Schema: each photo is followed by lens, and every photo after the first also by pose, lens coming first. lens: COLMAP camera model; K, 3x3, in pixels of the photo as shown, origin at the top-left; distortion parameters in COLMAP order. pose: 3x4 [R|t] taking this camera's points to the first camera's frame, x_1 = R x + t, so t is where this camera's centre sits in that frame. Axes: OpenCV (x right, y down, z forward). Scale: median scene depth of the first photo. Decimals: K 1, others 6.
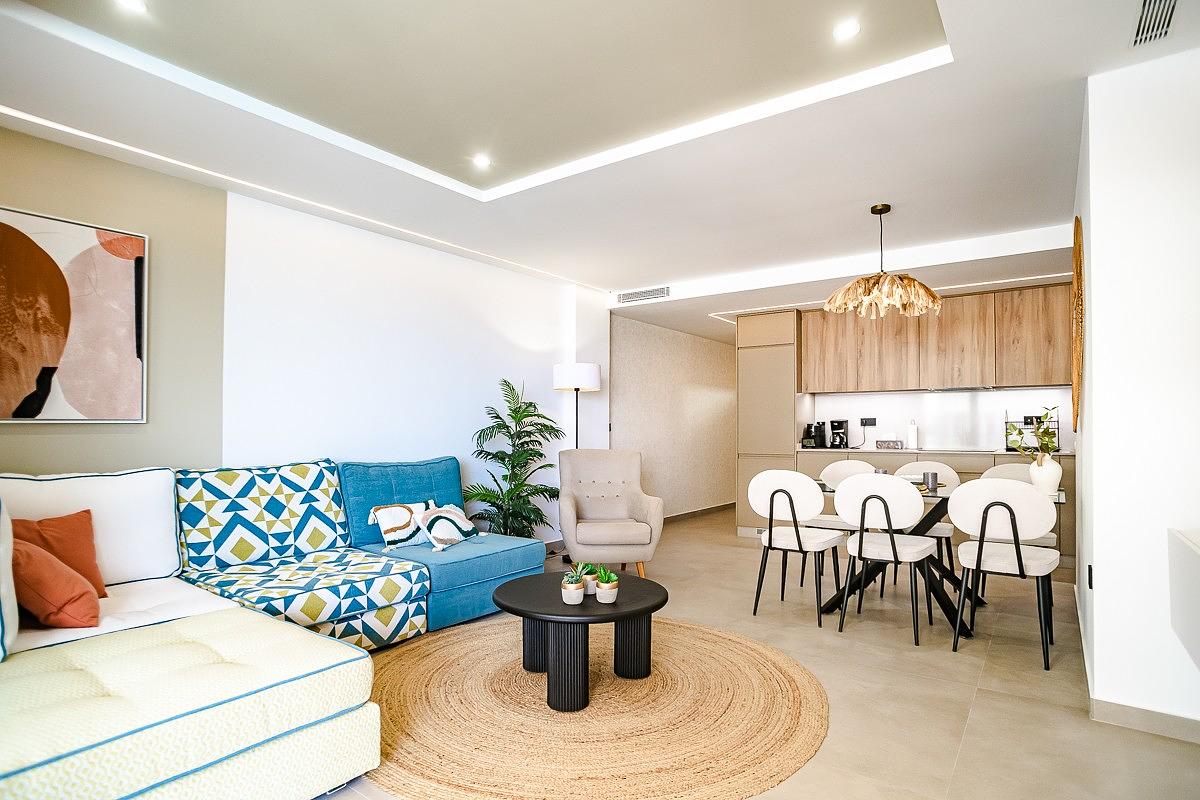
lens RADIAL K [[634.2, 0, 602.4], [0, 634.2, 405.3], [0, 0, 1]] dist [-0.071550, 0.038633]
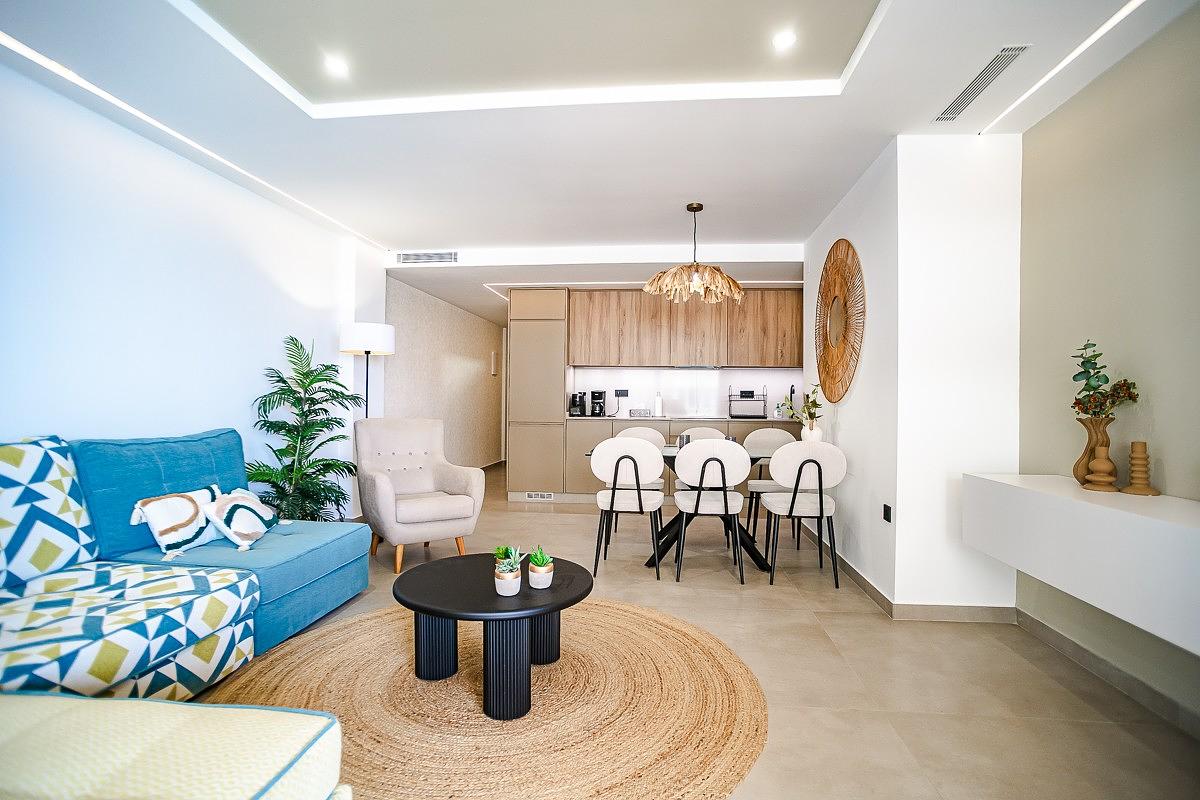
lens RADIAL K [[586.1, 0, 614.0], [0, 586.1, 387.3], [0, 0, 1]] dist [-0.066422, 0.032603]
pose [[0.861757, 0.019197, 0.506958, -0.229075], [-0.028969, 0.999515, 0.011395, 0.007500], [-0.506494, -0.024506, 0.861895, 0.158054]]
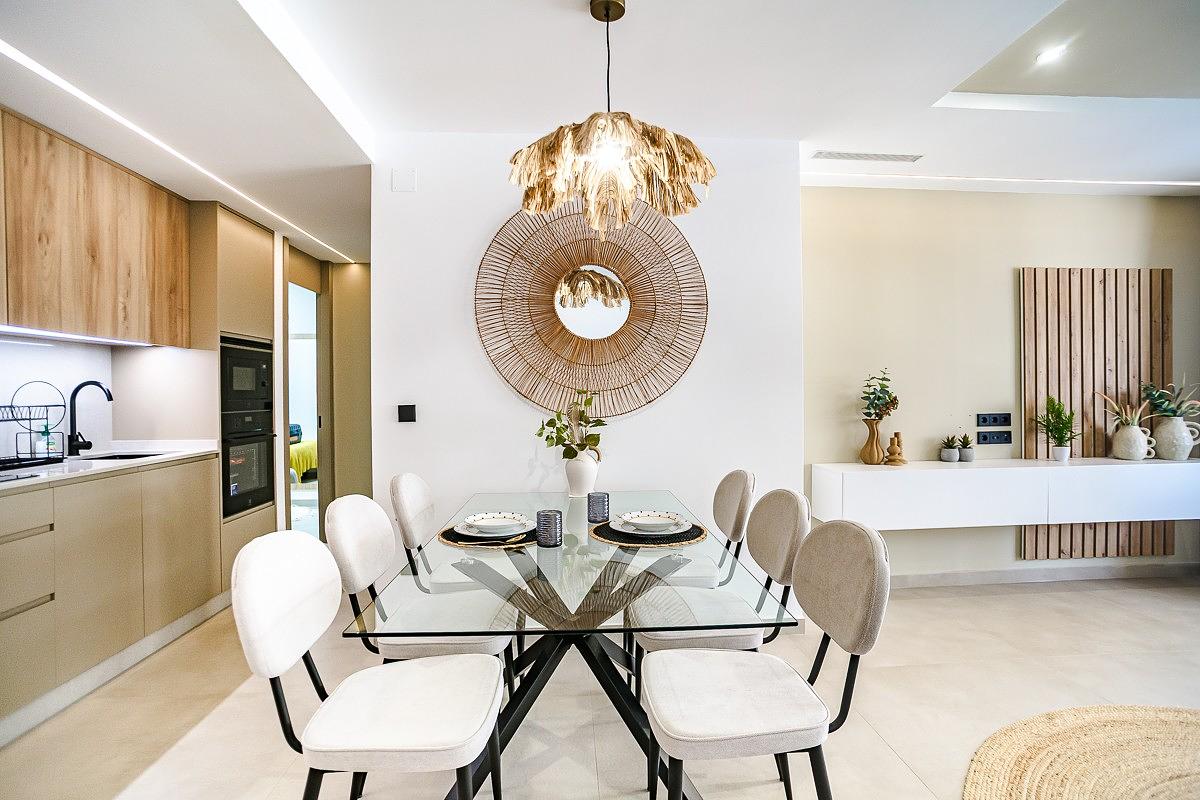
lens RADIAL K [[605.0, 0, 600.0], [0, 605.0, 400.0], [0, 0, 1]] dist [-0.080526, 0.045017]
pose [[-0.639246, 0.007397, 0.768967, 0.077985], [-0.020049, 0.999454, -0.026281, 0.034574], [-0.768741, -0.032217, -0.638749, 1.412170]]
